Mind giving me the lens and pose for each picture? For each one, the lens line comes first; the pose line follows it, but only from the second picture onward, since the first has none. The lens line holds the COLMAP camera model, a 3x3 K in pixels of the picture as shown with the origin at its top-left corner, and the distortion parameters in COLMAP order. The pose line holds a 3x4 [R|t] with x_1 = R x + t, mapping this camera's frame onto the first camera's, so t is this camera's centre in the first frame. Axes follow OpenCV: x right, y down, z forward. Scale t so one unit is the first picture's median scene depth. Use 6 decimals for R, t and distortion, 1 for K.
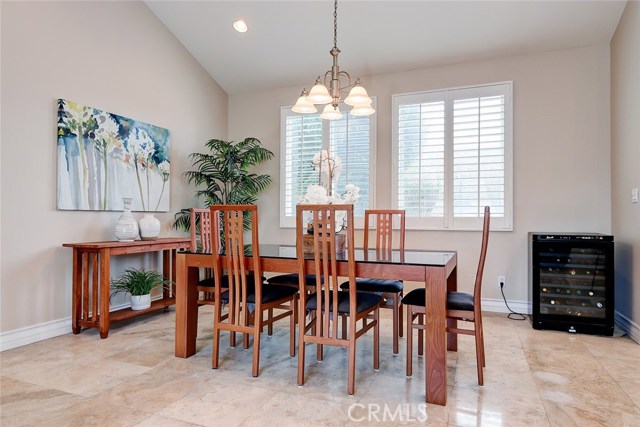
lens RADIAL K [[385.1, 0, 322.7], [0, 385.1, 216.7], [0, 0, 1]] dist [-0.005338, 0.000893]
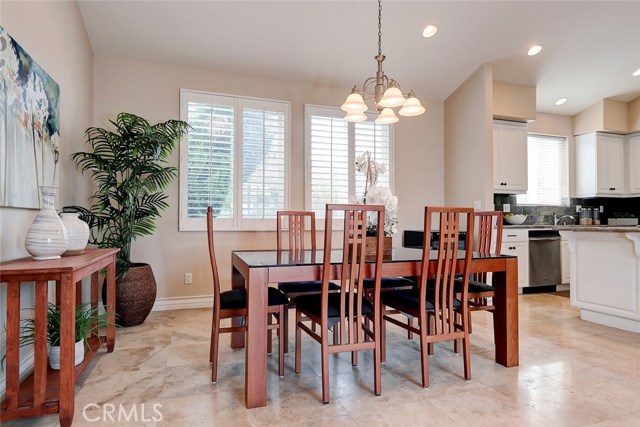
lens RADIAL K [[353.7, 0, 310.5], [0, 353.7, 217.7], [0, 0, 1]] dist [0.006037, -0.004101]
pose [[0.760759, 0.003799, 0.649023, -0.549299], [-0.003125, 0.999993, -0.002191, 0.000215], [-0.649026, -0.000361, 0.760766, 0.306436]]
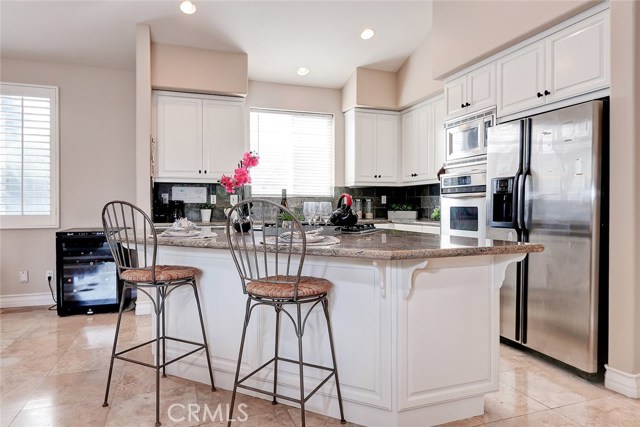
lens RADIAL K [[385.1, 0, 306.0], [0, 385.1, 212.7], [0, 0, 1]] dist [-0.005338, 0.000893]
pose [[0.763084, -0.016539, 0.646087, 0.361589], [-0.001833, 0.999613, 0.027753, -0.039282], [-0.646296, -0.022363, 0.762759, -0.291740]]
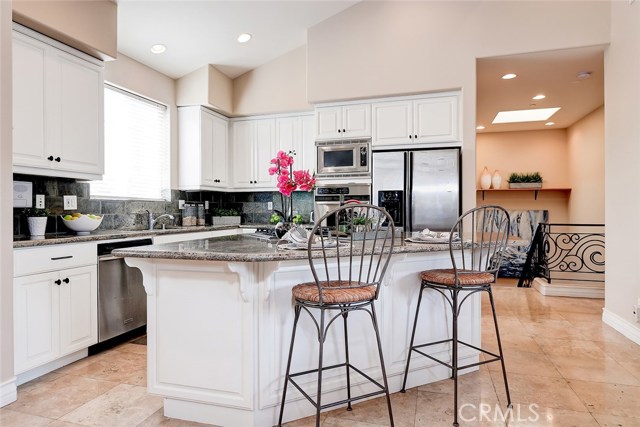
lens RADIAL K [[393.3, 0, 316.5], [0, 393.3, 209.4], [0, 0, 1]] dist [-0.000005, 0.006612]
pose [[-0.077948, 0.000614, 0.996957, 0.055934], [-0.006311, 0.999979, -0.001109, -0.033000], [-0.996937, -0.006378, -0.077943, 0.387529]]
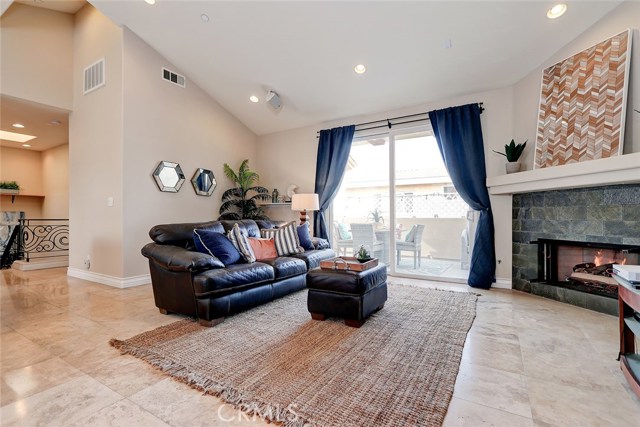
lens RADIAL K [[294.4, 0, 312.0], [0, 294.4, 217.8], [0, 0, 1]] dist [0.002925, -0.003564]
pose [[-0.984728, -0.004667, 0.174040, -0.268159], [-0.005920, 0.999960, -0.006678, 0.006960], [-0.174002, -0.007607, -0.984716, 0.656341]]
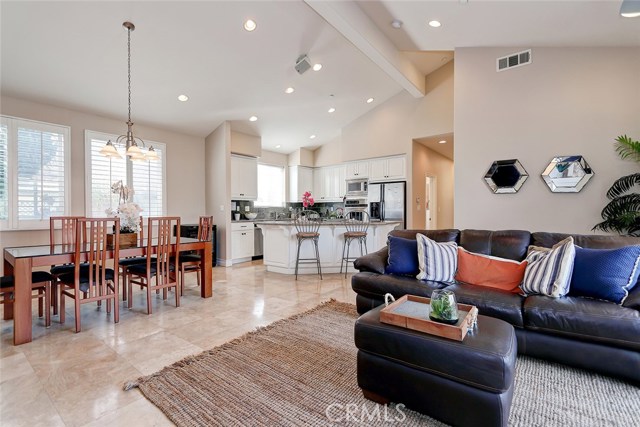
lens RADIAL K [[294.4, 0, 314.6], [0, 294.4, 211.9], [0, 0, 1]] dist [0.002925, -0.003564]
pose [[0.285174, -0.007536, 0.958446, -0.738244], [-0.004030, 0.999951, 0.009062, -0.045017], [-0.958467, -0.006446, 0.285130, -0.103239]]
